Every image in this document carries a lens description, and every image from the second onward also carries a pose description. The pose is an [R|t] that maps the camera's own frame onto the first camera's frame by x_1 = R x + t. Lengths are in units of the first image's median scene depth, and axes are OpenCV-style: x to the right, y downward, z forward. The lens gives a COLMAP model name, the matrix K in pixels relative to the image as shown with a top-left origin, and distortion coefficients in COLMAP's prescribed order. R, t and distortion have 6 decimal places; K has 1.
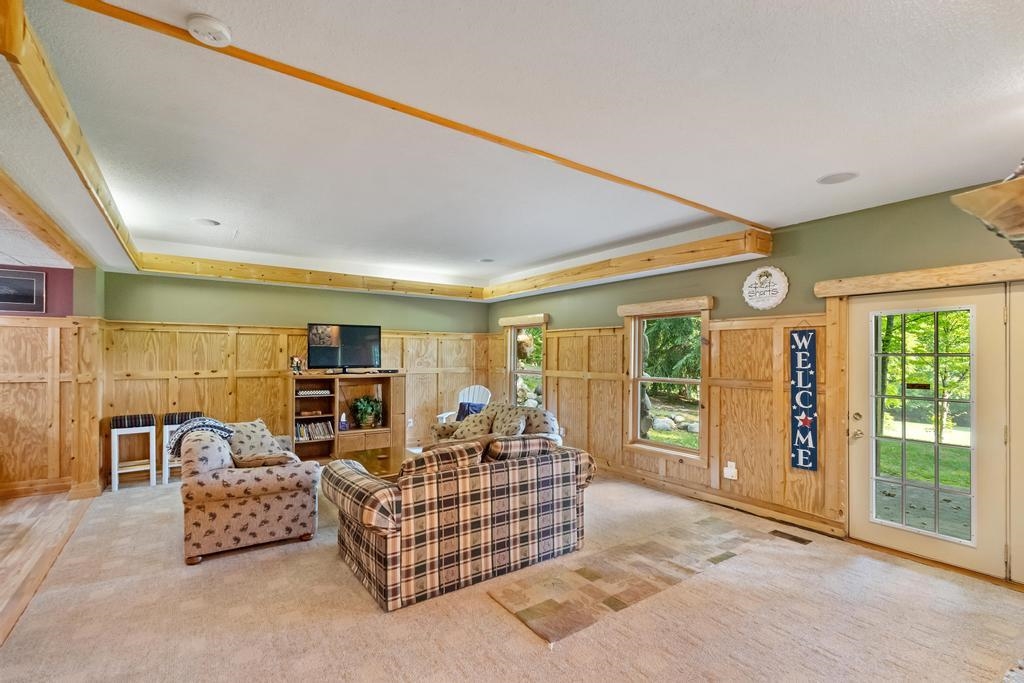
lens RADIAL K [[455.5, 0, 506.9], [0, 455.5, 354.3], [0, 0, 1]] dist [-0.001123, -0.000604]
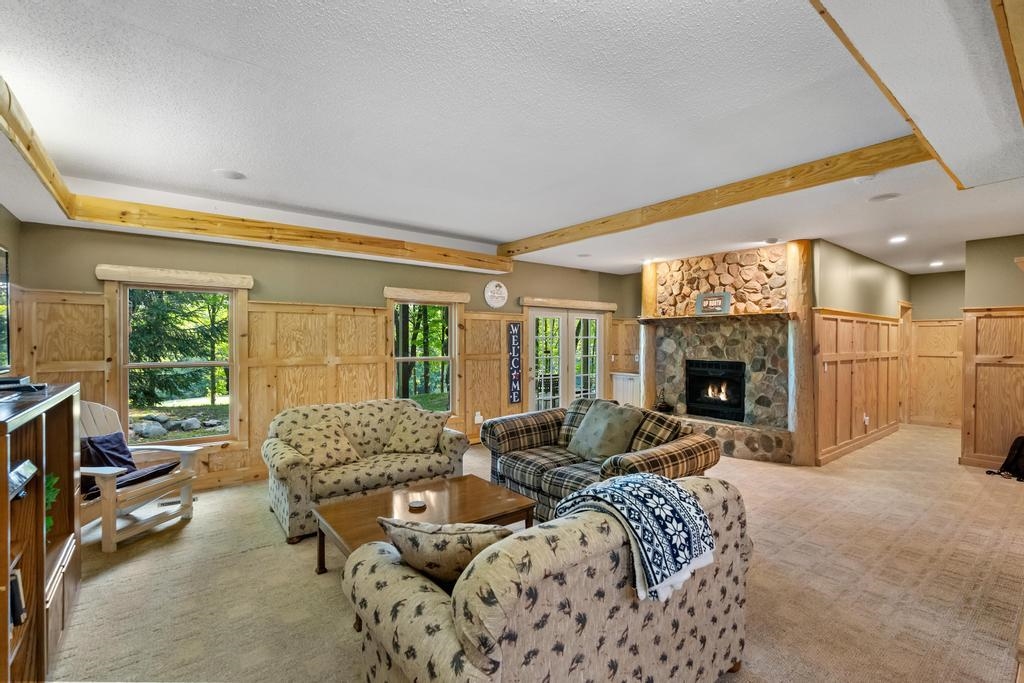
lens RADIAL K [[455.5, 0, 507.2], [0, 455.5, 339.9], [0, 0, 1]] dist [-0.001123, -0.000604]
pose [[-0.044449, -0.002989, 0.999007, -0.867745], [-0.003718, 0.999989, 0.002826, 0.005029], [-0.999005, -0.003589, -0.044459, 0.895181]]
